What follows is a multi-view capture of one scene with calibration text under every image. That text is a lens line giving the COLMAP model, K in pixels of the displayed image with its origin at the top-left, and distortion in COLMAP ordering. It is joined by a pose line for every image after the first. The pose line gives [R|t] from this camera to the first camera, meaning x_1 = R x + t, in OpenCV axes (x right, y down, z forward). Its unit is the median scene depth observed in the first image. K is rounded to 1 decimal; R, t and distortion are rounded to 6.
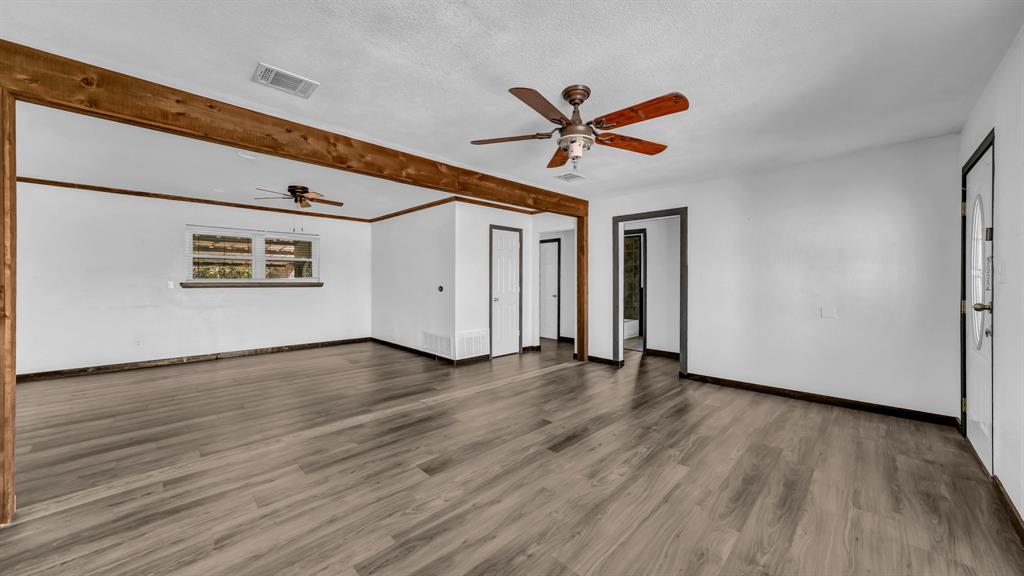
lens RADIAL K [[353.1, 0, 515.1], [0, 353.1, 305.0], [0, 0, 1]] dist [-0.006097, 0.000023]
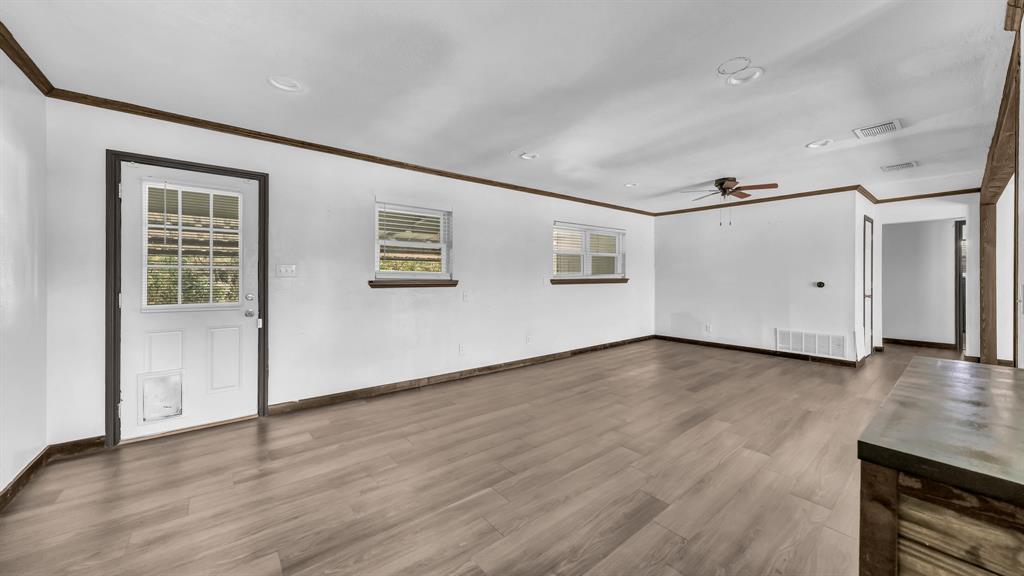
lens RADIAL K [[358.2, 0, 513.3], [0, 358.2, 279.1], [0, 0, 1]] dist [-0.005732, 0.000259]
pose [[0.993836, -0.003109, -0.110813, -1.641345], [-0.003389, 0.998287, -0.058404, -0.005477], [0.110804, 0.058420, 0.992124, -0.035911]]
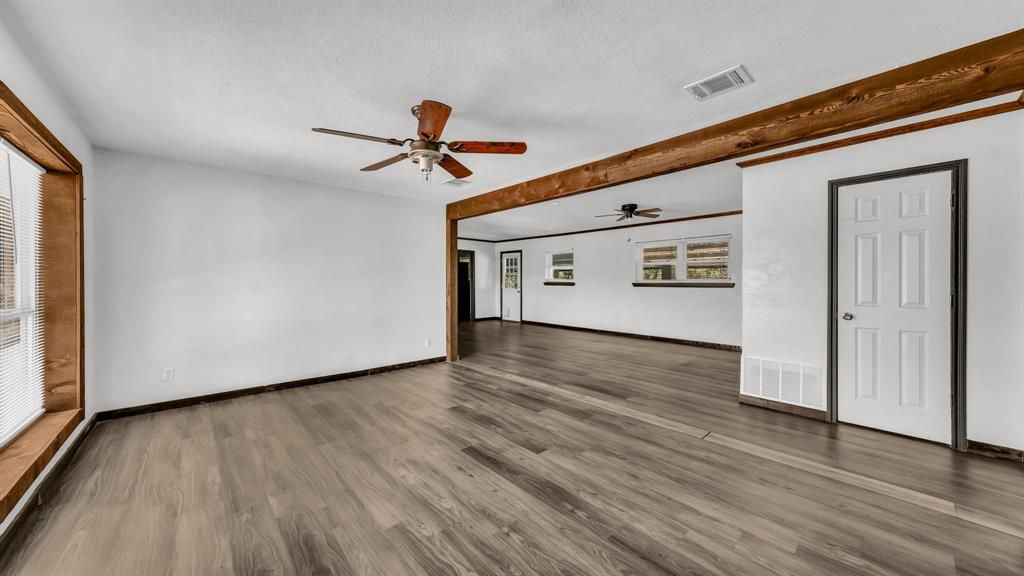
lens RADIAL K [[358.2, 0, 513.3], [0, 358.2, 279.1], [0, 0, 1]] dist [-0.005732, 0.000259]
pose [[-0.046621, -0.007670, -0.998883, 0.976493], [-0.066578, 0.997771, -0.004554, -0.066529], [0.996691, 0.066291, -0.047027, 0.994620]]
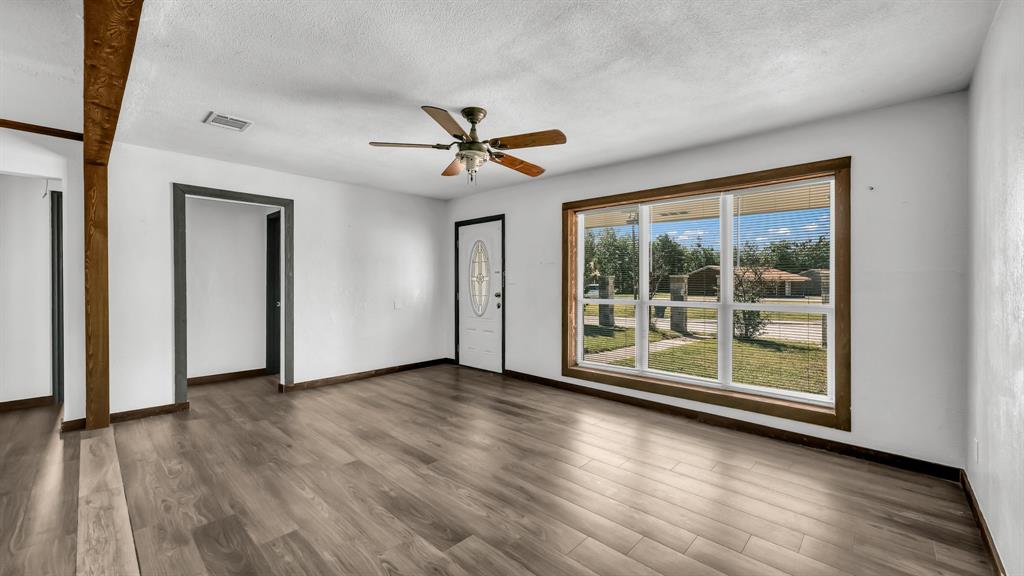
lens RADIAL K [[404.6, 0, 521.9], [0, 404.6, 285.2], [0, 0, 1]] dist [0.001505, 0.000564]
pose [[-0.040598, -0.005532, 0.999160, -0.851527], [0.064025, 0.997915, 0.008127, -0.047117], [-0.997122, 0.064301, -0.040160, 0.669358]]
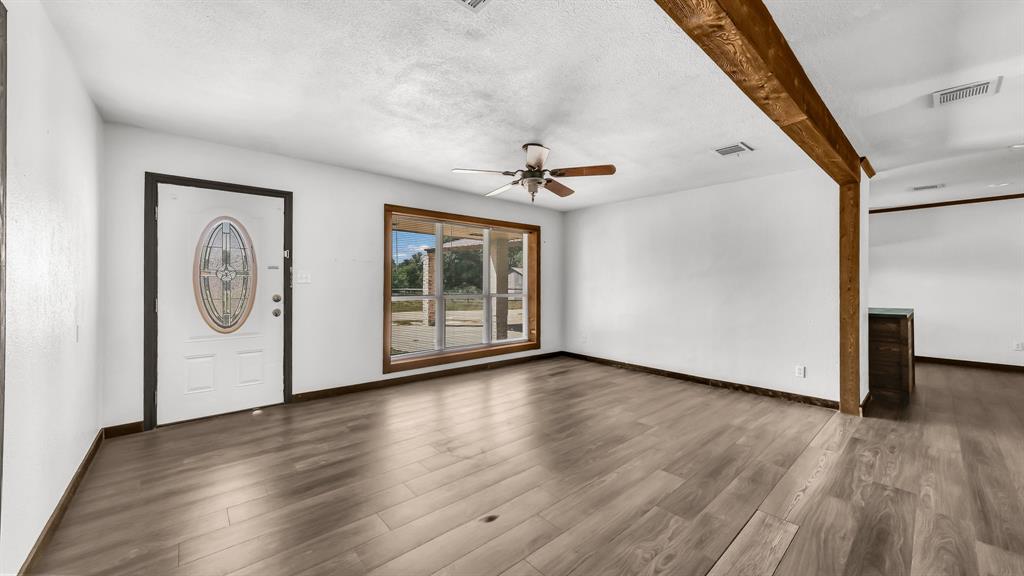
lens RADIAL K [[369.1, 0, 506.6], [0, 369.1, 282.6], [0, 0, 1]] dist [-0.009187, 0.002675]
pose [[-0.996893, -0.003722, 0.078679, 0.121913], [0.001437, 0.997858, 0.065409, -0.127165], [-0.078754, 0.065319, -0.994752, 1.862381]]
